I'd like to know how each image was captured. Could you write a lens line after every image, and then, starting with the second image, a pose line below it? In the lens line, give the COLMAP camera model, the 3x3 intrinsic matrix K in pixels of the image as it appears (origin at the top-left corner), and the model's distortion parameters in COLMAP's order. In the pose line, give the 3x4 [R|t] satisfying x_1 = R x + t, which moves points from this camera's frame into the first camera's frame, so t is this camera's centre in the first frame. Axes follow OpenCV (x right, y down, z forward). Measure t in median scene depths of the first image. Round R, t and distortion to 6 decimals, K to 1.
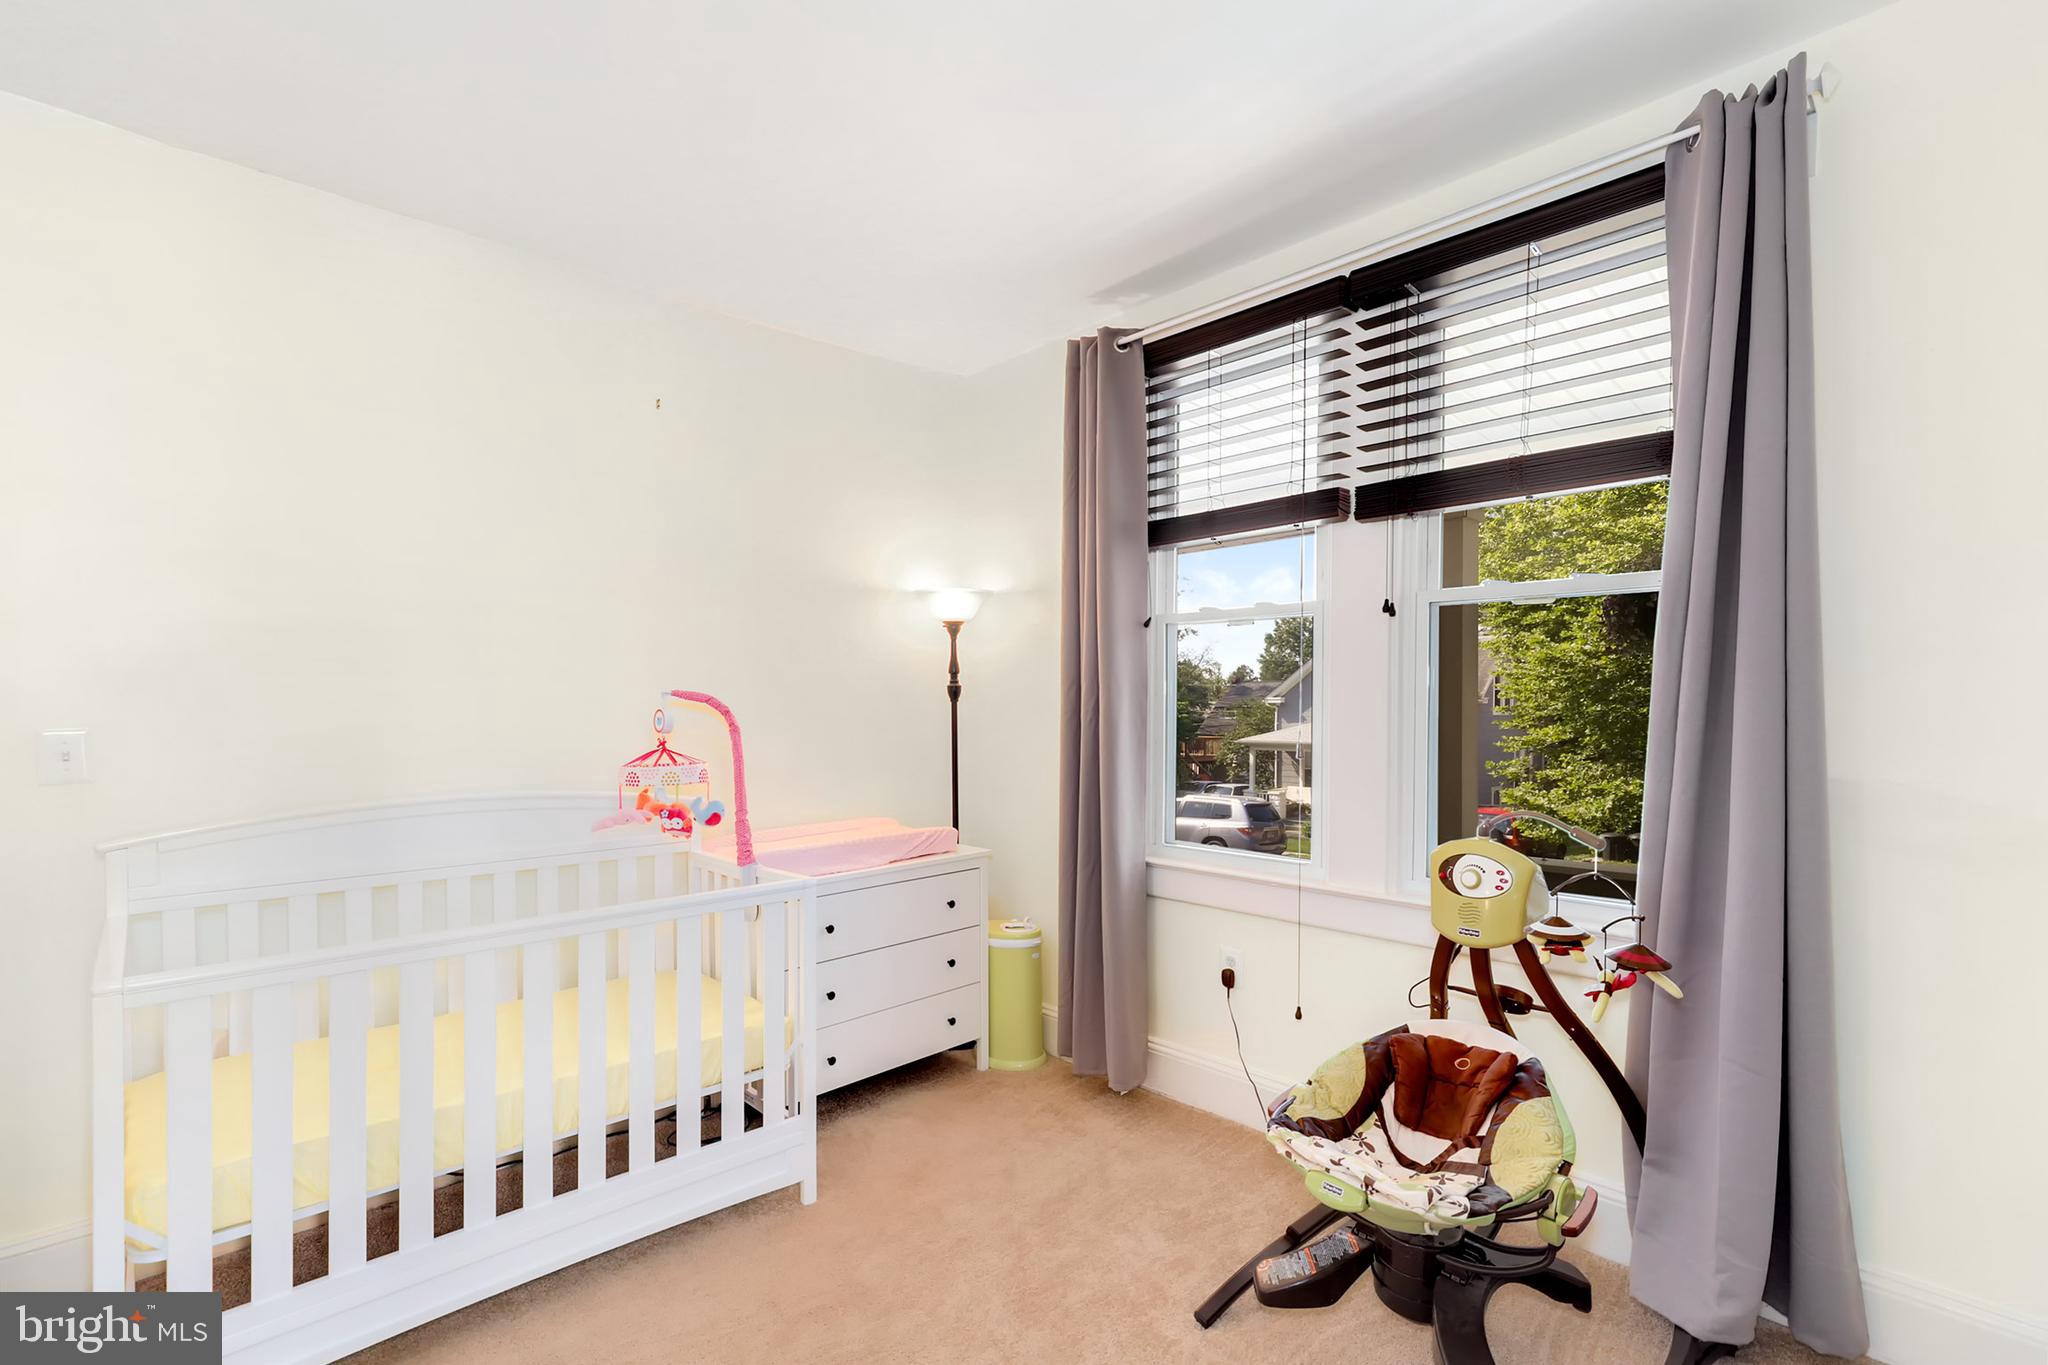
lens RADIAL K [[930.0, 0, 1023.0], [0, 930.0, 697.0], [0, 0, 1]] dist [0.008041, 0.000179]
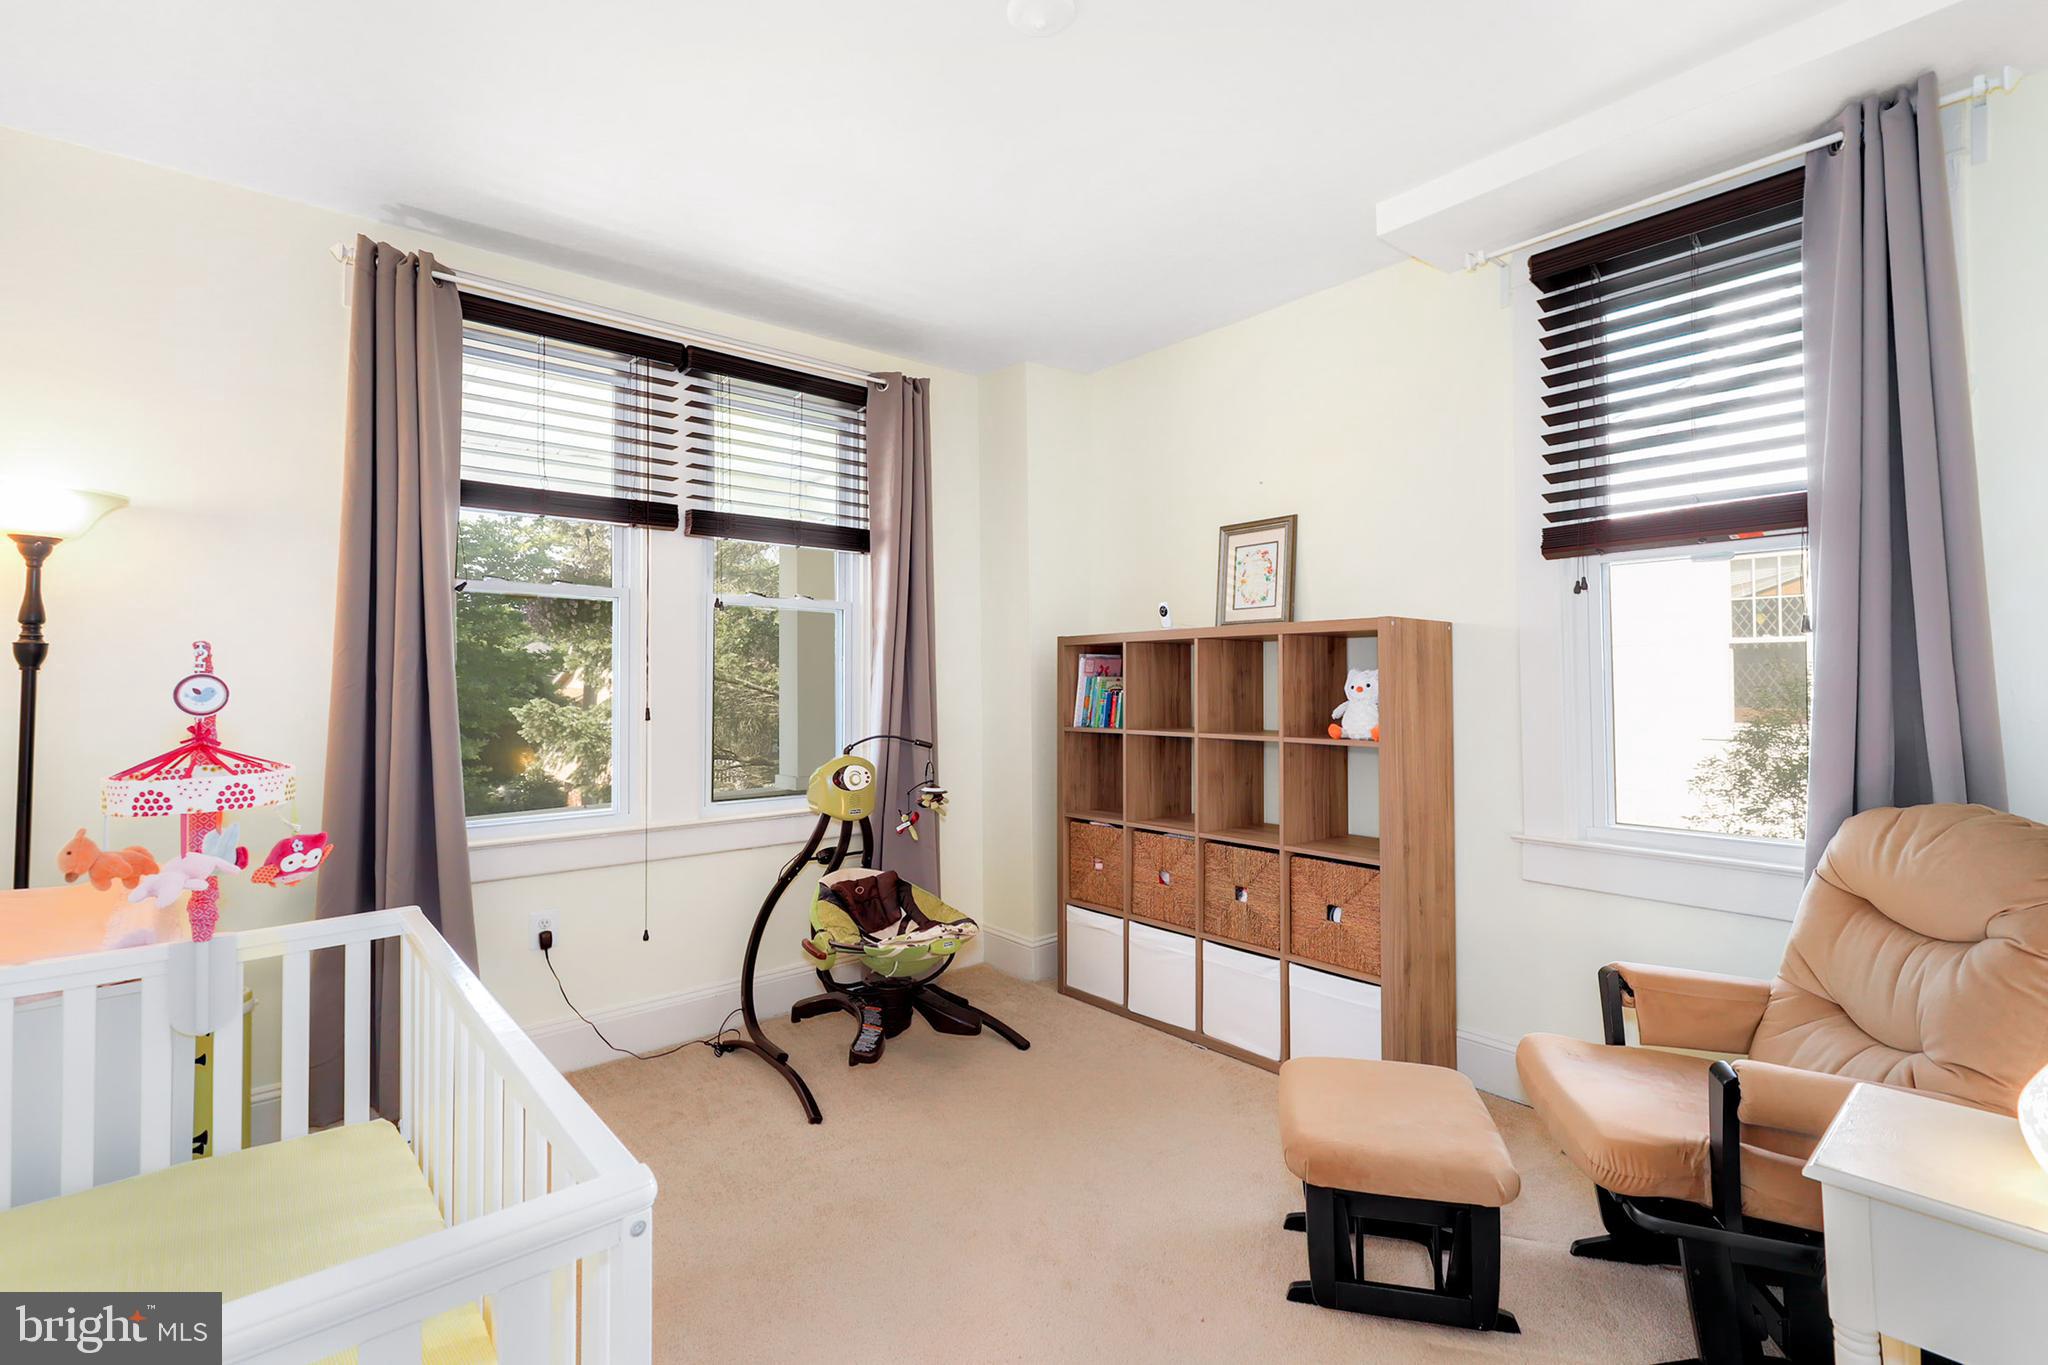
lens RADIAL K [[930.0, 0, 1023.0], [0, 930.0, 697.0], [0, 0, 1]] dist [0.008041, 0.000179]
pose [[0.063955, 0.004913, 0.997941, -0.763227], [0.008396, 0.999950, -0.005461, 0.037681], [-0.997917, 0.008728, 0.063911, 0.381984]]
